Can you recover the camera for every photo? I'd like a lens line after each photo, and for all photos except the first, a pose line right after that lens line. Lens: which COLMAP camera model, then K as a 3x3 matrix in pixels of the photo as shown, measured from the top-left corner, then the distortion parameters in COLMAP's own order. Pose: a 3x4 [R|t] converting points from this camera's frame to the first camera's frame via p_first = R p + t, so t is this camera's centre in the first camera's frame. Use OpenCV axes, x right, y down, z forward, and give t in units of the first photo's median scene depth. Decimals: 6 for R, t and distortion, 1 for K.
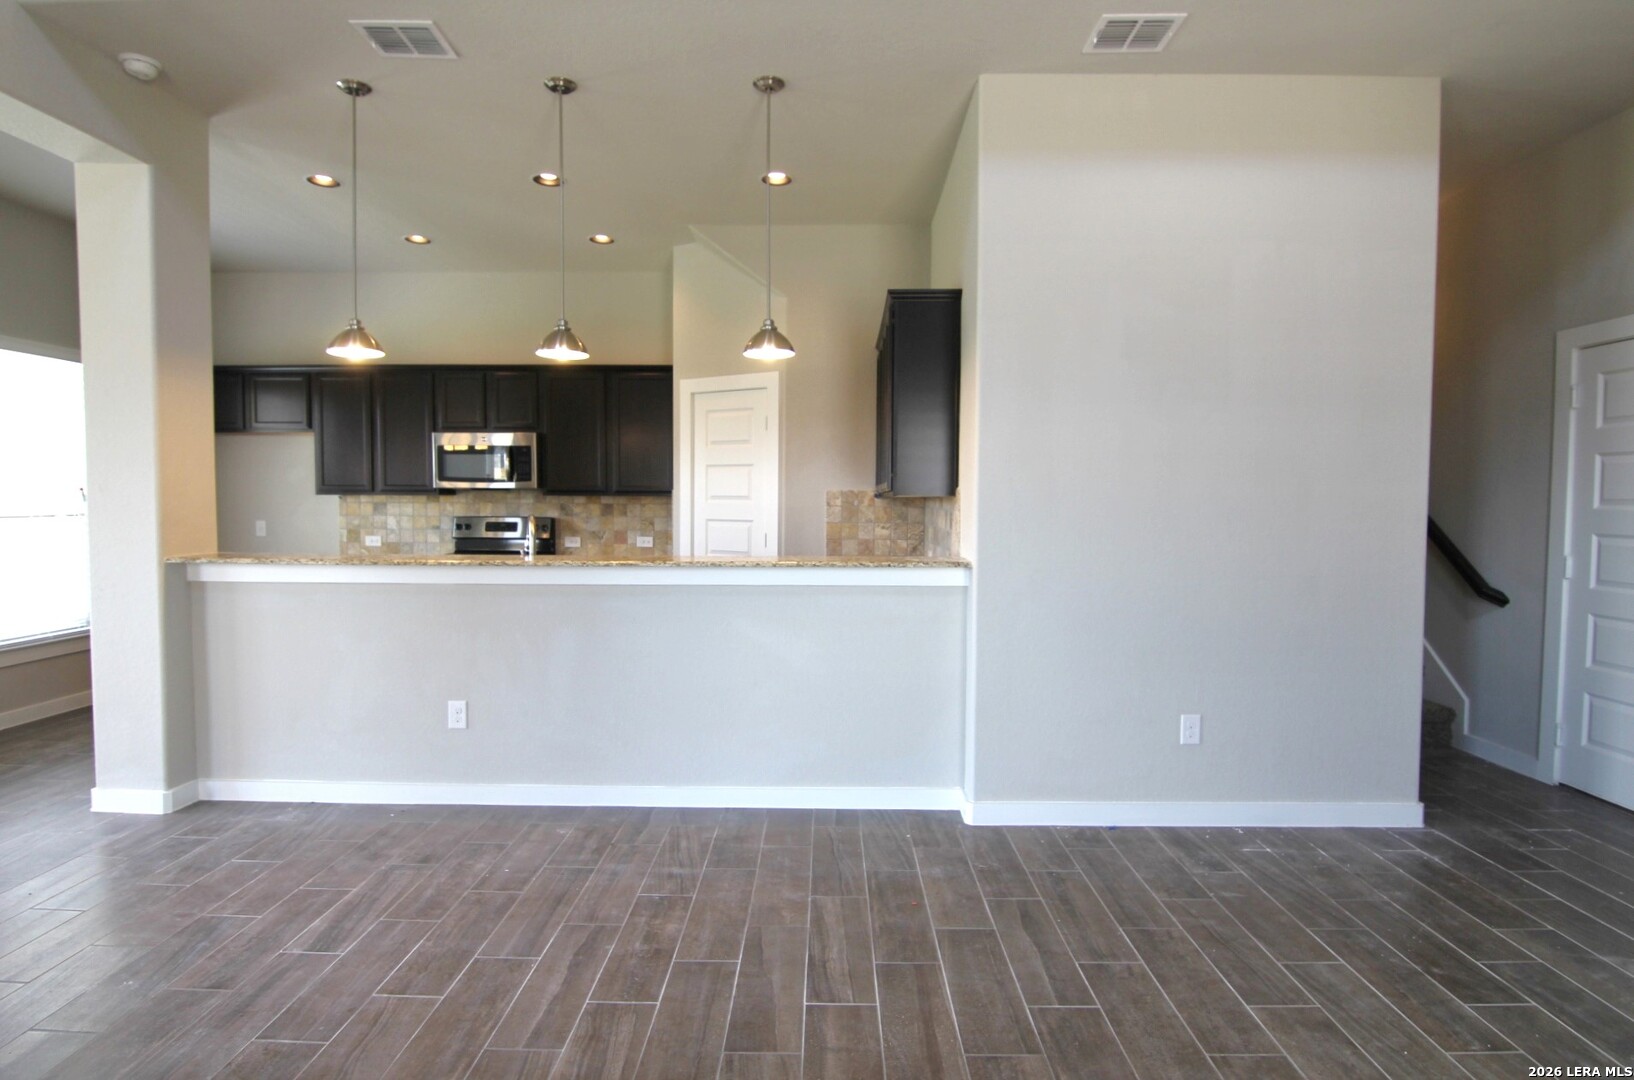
lens RADIAL K [[835.6, 0, 817.0], [0, 835.6, 540.0], [0, 0, 1]] dist [-0.003113, -0.013585]
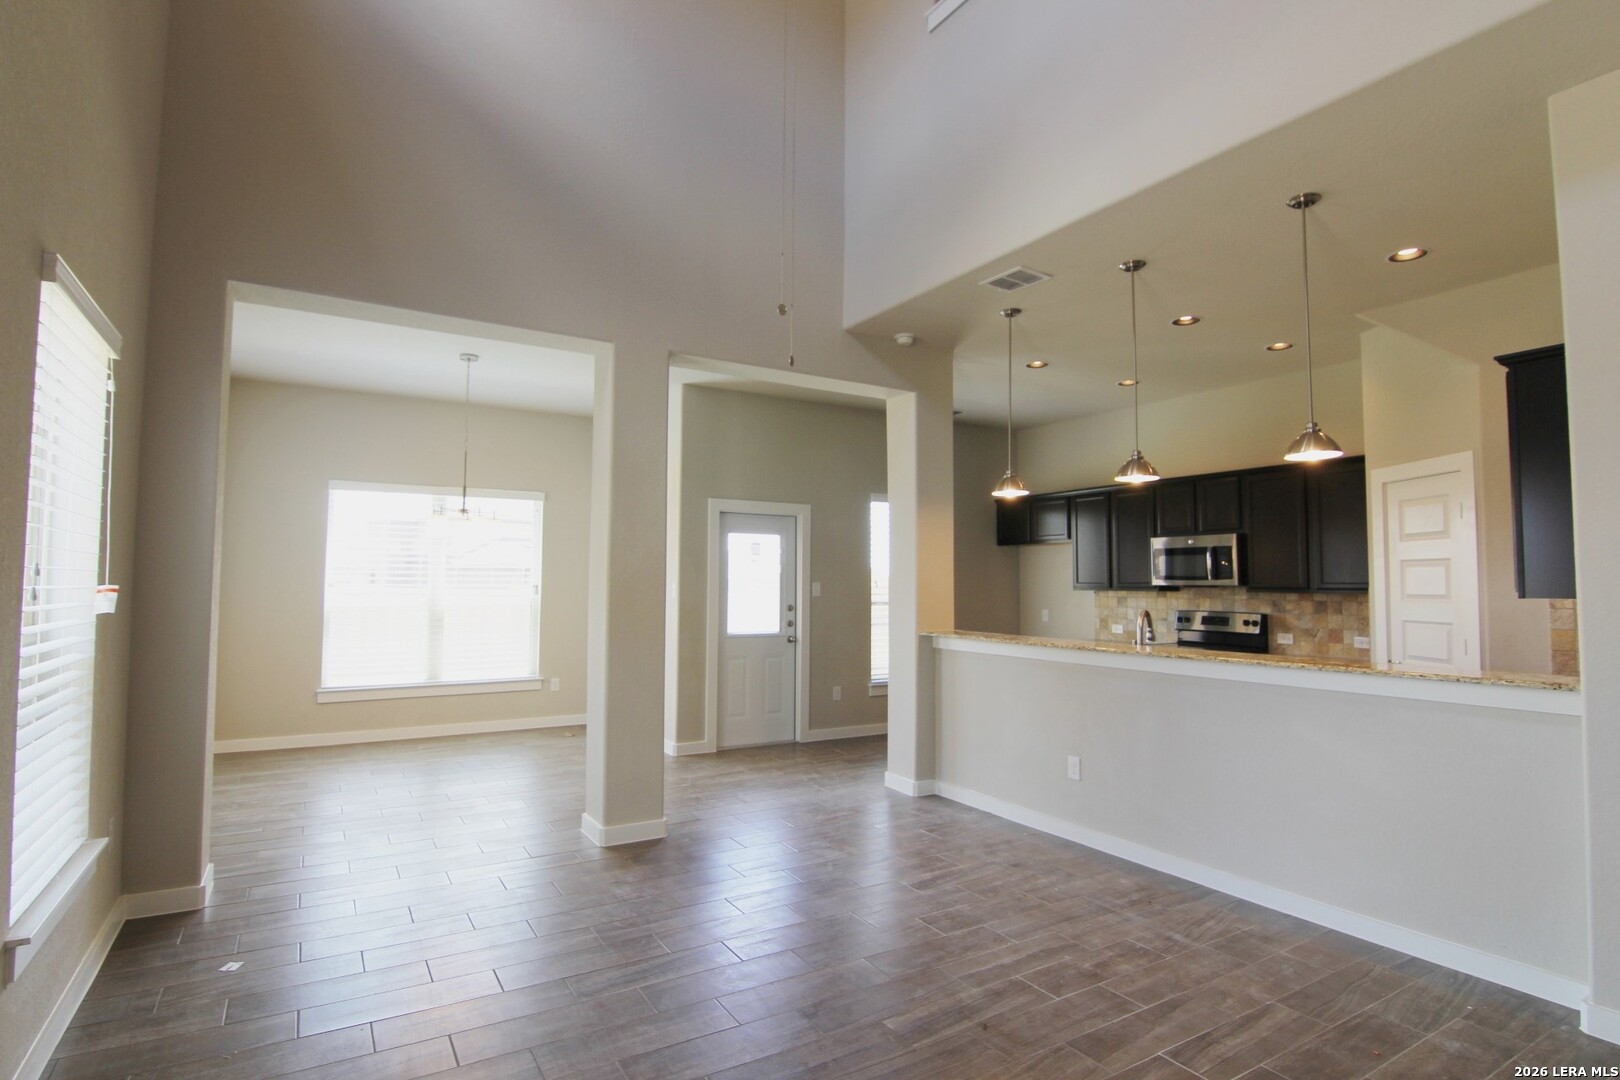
lens RADIAL K [[824.9, 0, 810.0], [0, 824.9, 540.0], [0, 0, 1]] dist [0.000491, -0.013027]
pose [[0.530327, -0.046639, -0.846509, 0.441926], [-0.046664, 0.995366, -0.084074, -0.010310], [0.846508, 0.084088, 0.525694, -0.022492]]
